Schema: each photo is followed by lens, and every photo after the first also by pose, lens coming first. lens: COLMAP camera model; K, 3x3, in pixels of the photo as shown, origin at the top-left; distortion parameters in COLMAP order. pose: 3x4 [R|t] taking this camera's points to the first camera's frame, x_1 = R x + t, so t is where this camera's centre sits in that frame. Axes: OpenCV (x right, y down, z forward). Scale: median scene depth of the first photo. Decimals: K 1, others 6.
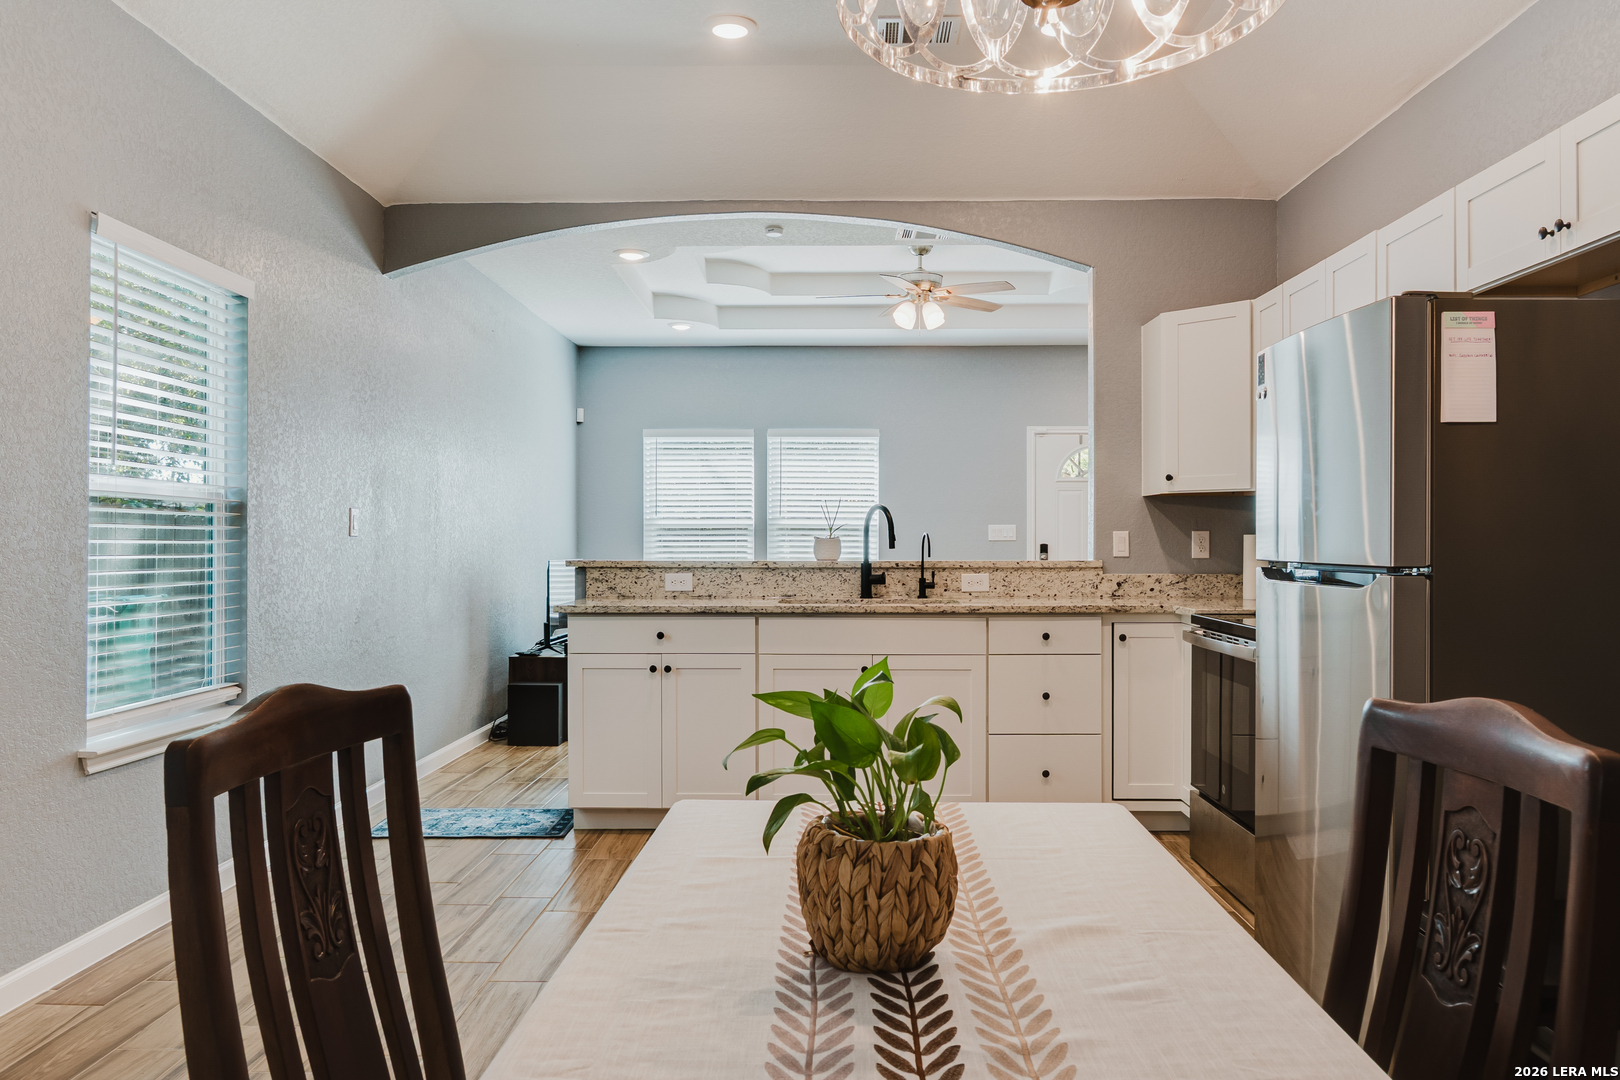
lens RADIAL K [[1193.0, 0, 810.4], [0, 1193.0, 540.0], [0, 0, 1]] dist [-0.016808, 0.013399]
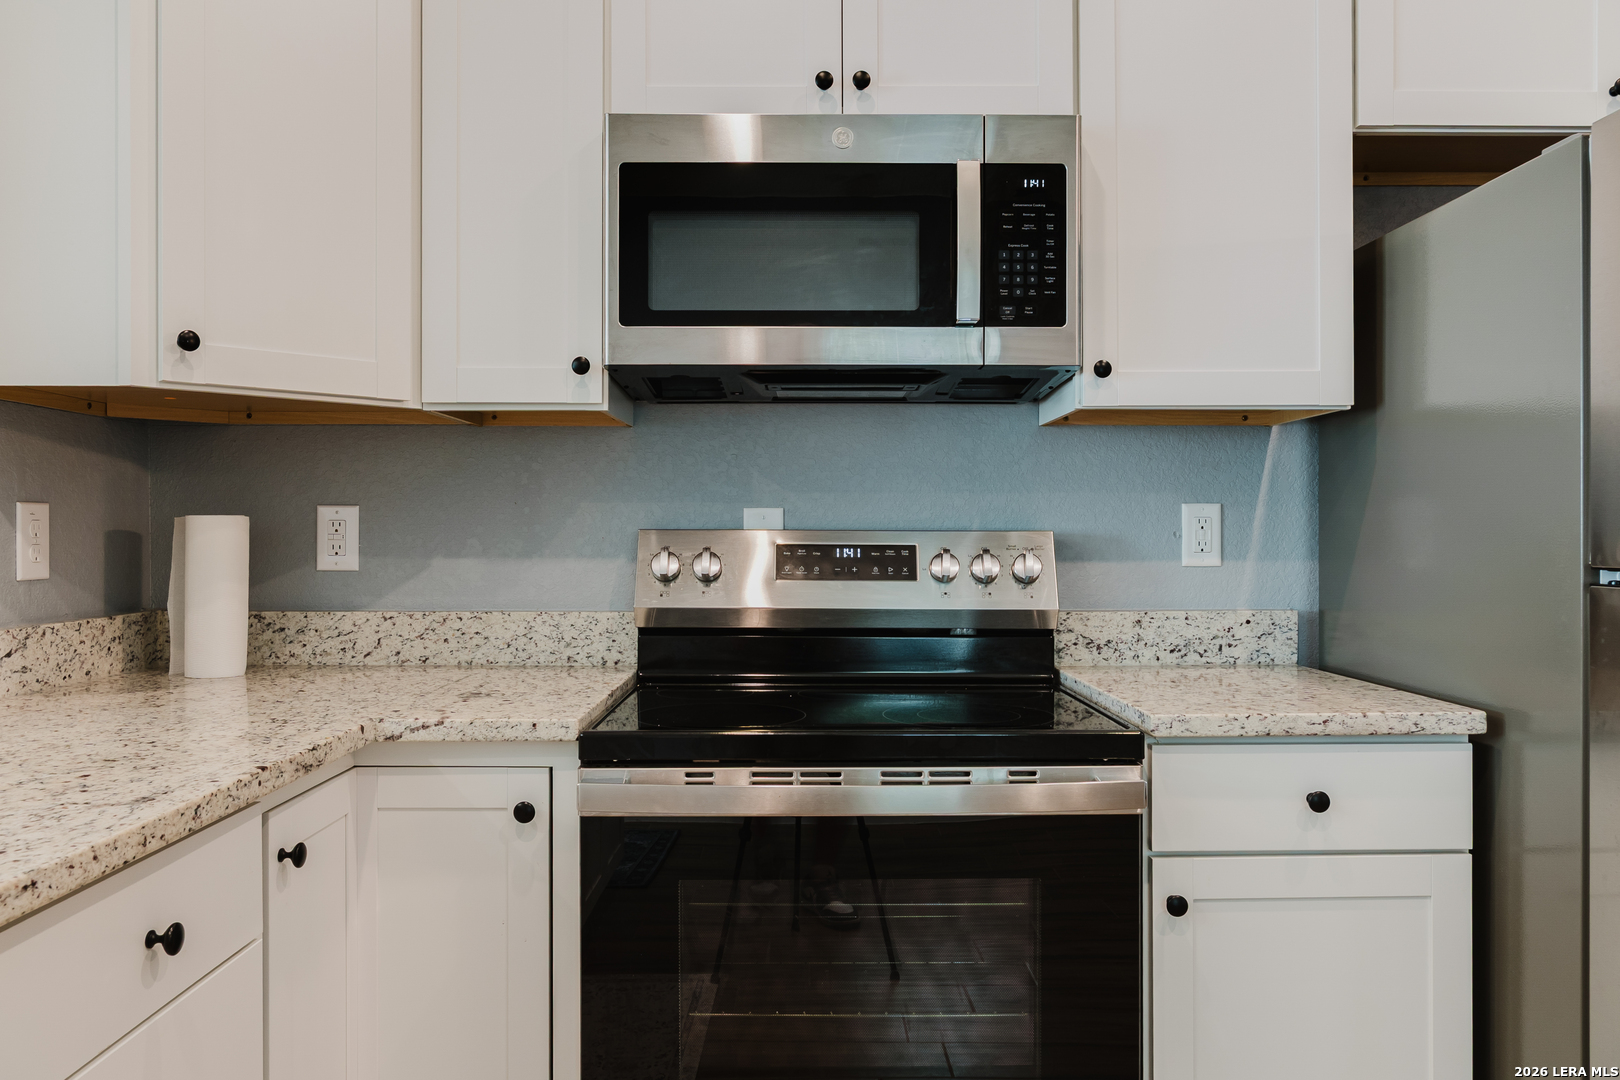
lens RADIAL K [[1193.0, 0, 808.1], [0, 1193.0, 535.0], [0, 0, 1]] dist [-0.016808, 0.013399]
pose [[-0.028571, -0.004394, 0.999582, -0.034852], [0.001091, 0.999990, 0.004427, 0.000524], [-0.999591, 0.001217, -0.028566, 0.778653]]
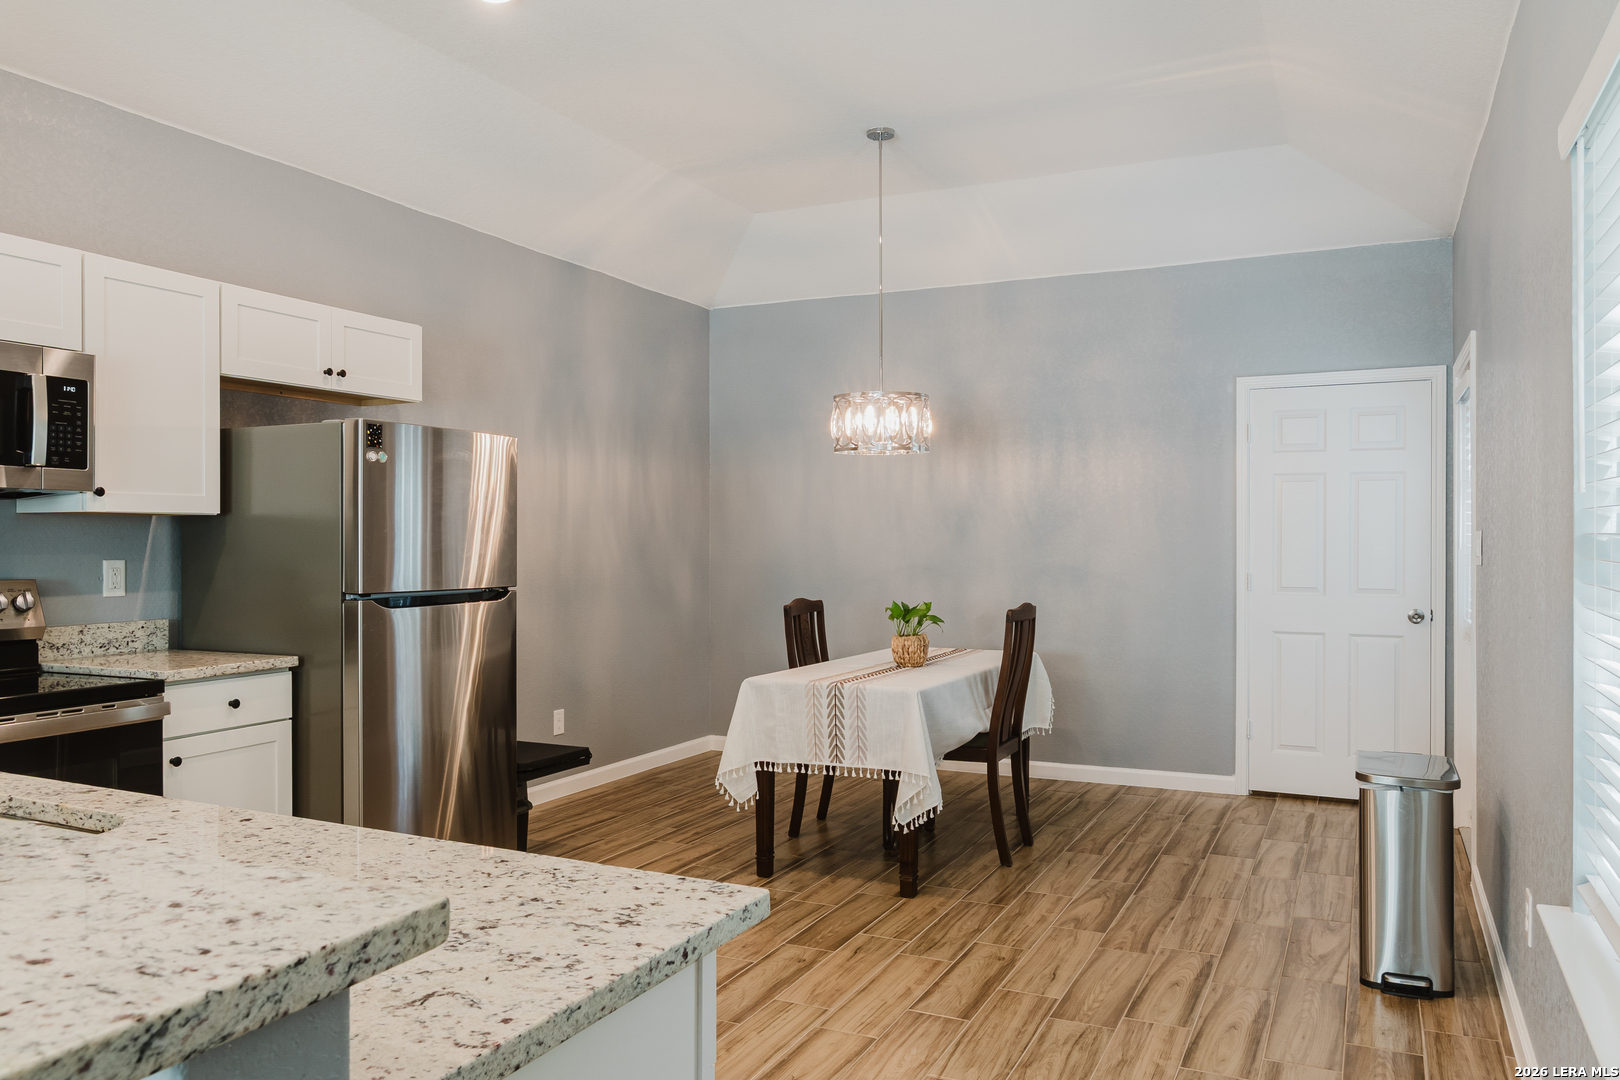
lens RADIAL K [[1193.0, 0, 813.8], [0, 1193.0, 538.4], [0, 0, 1]] dist [-0.016808, 0.013399]
pose [[-0.913353, -0.004420, 0.407145, -0.302008], [-0.004074, 0.999990, 0.001716, -0.025025], [-0.407148, -0.000091, -0.913362, 1.116162]]
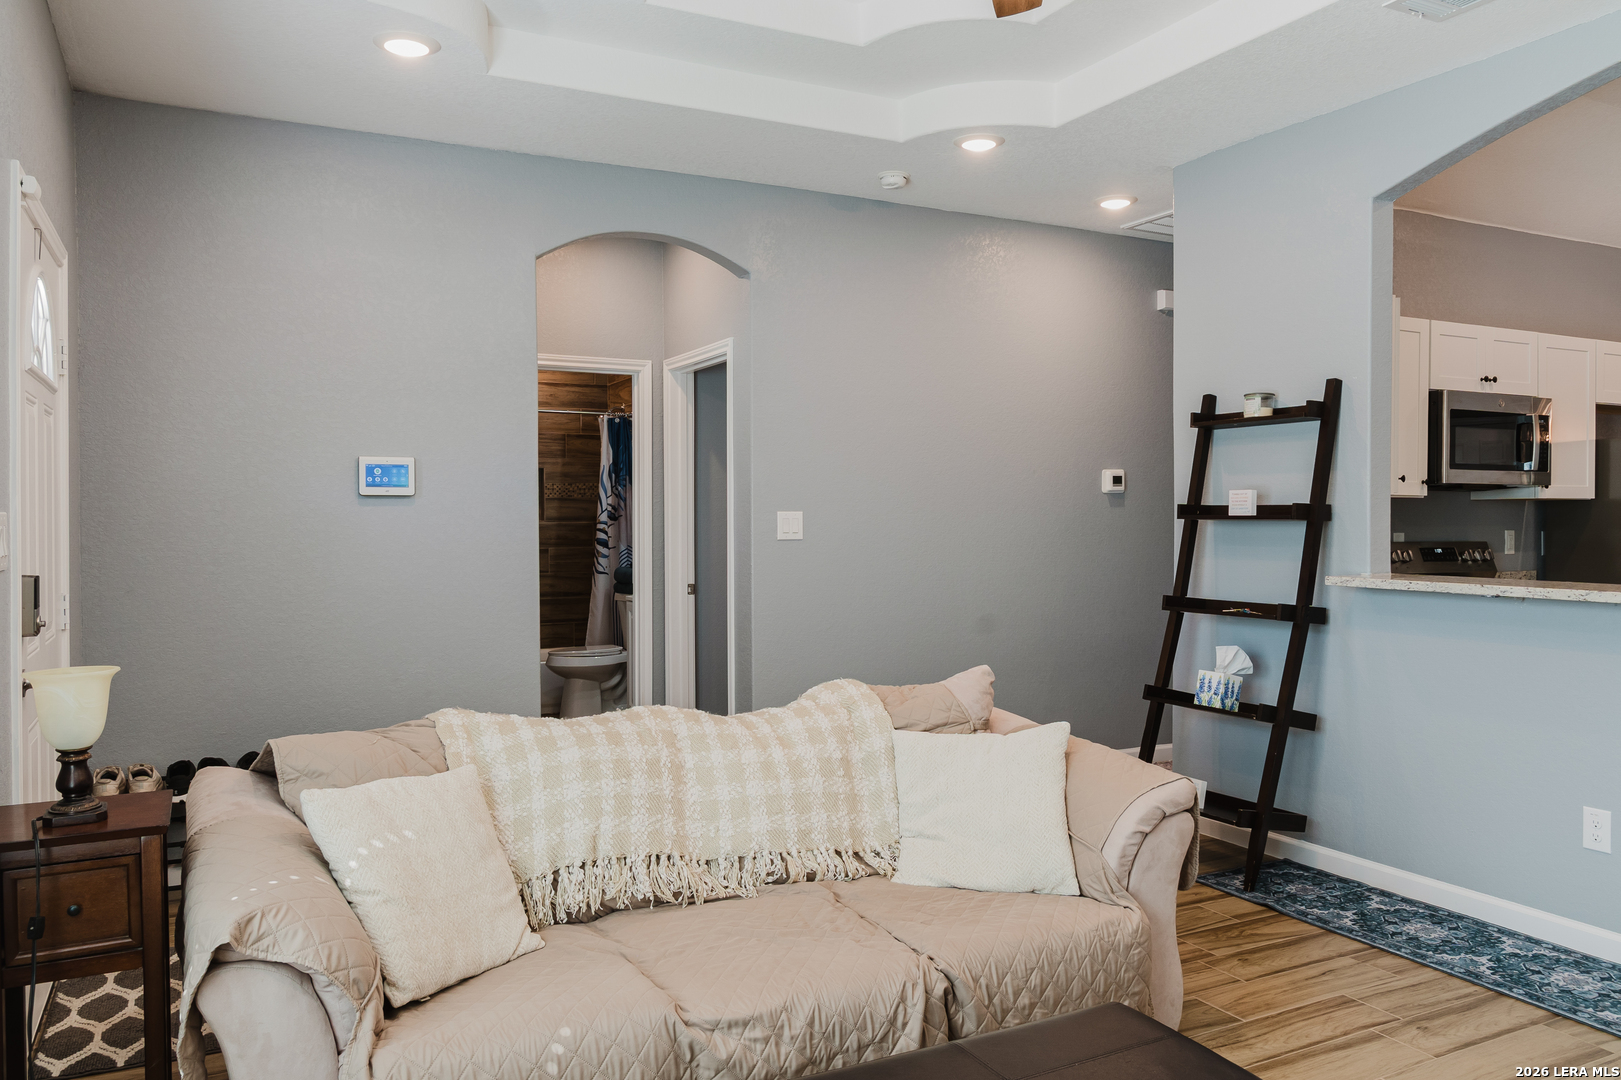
lens RADIAL K [[1193.8, 0, 810.0], [0, 1193.8, 539.5], [0, 0, 1]] dist [-0.016808, 0.013399]
pose [[-0.476736, -0.017409, 0.878874, -0.273763], [0.000107, 0.999803, 0.019862, -0.021965], [-0.879046, 0.009563, -0.476641, 1.720536]]
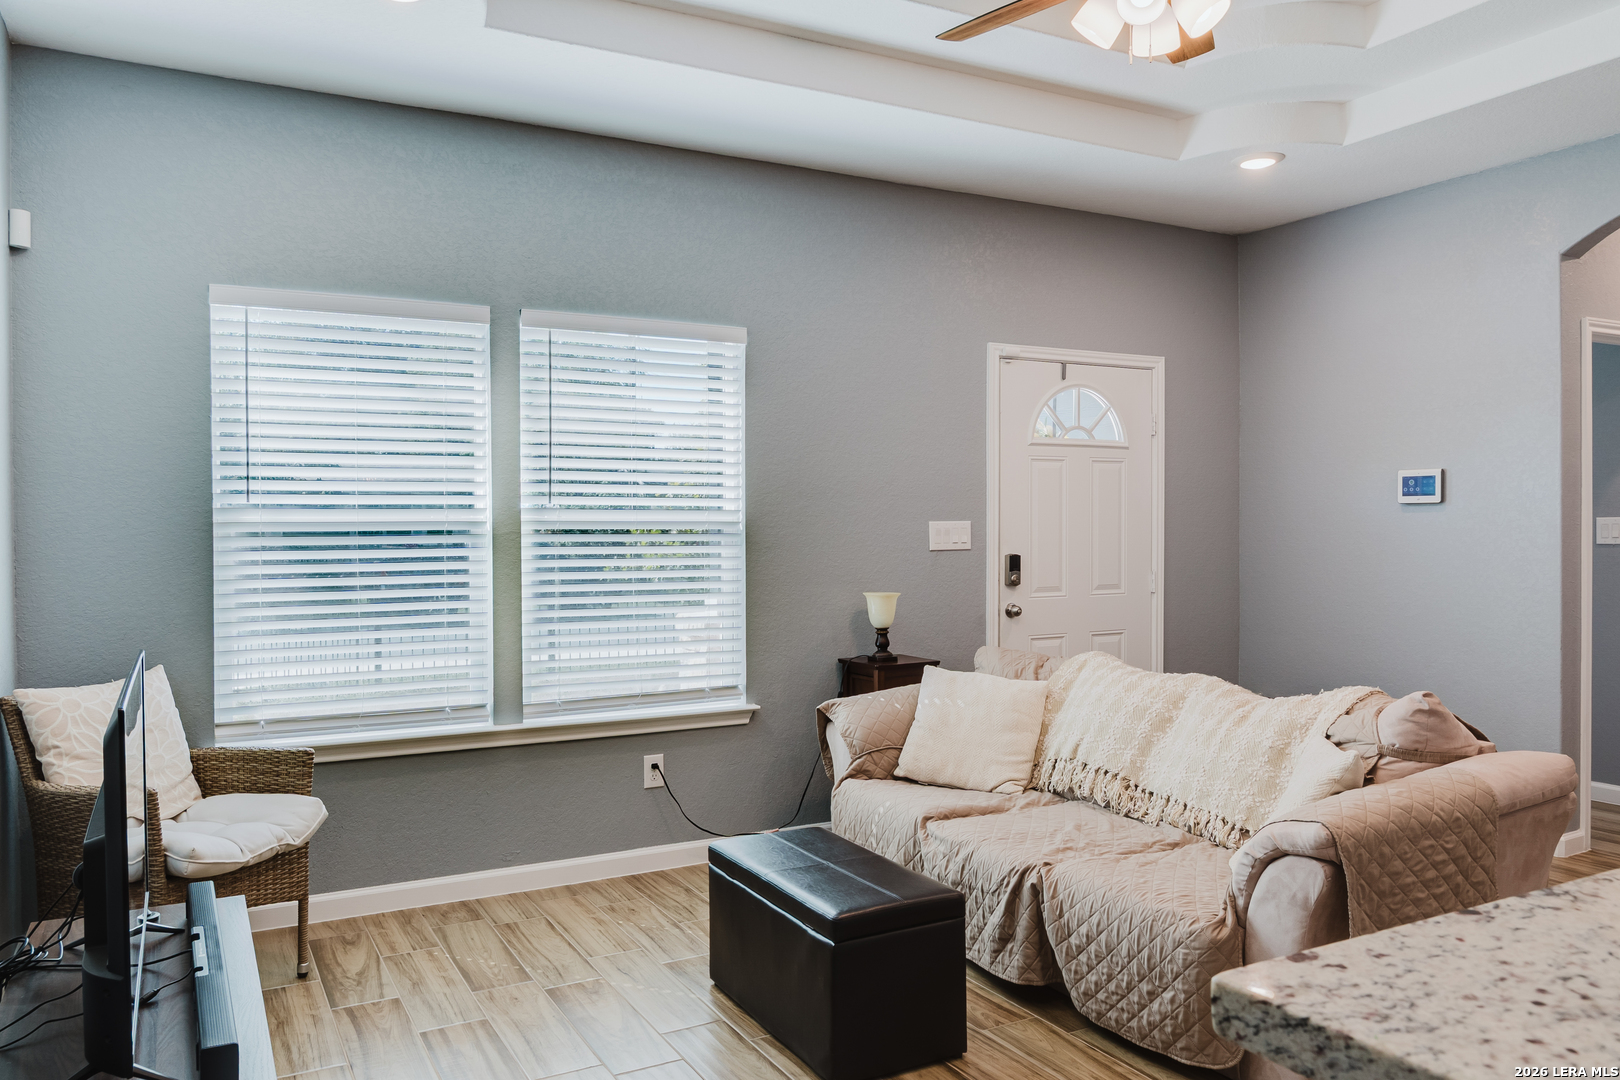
lens RADIAL K [[1193.0, 0, 817.7], [0, 1193.0, 545.7], [0, 0, 1]] dist [-0.016808, 0.013399]
pose [[0.870355, -0.013655, 0.492235, -0.284308], [0.001069, 0.999665, 0.025841, -0.027522], [-0.492423, -0.021965, 0.870079, 0.982992]]
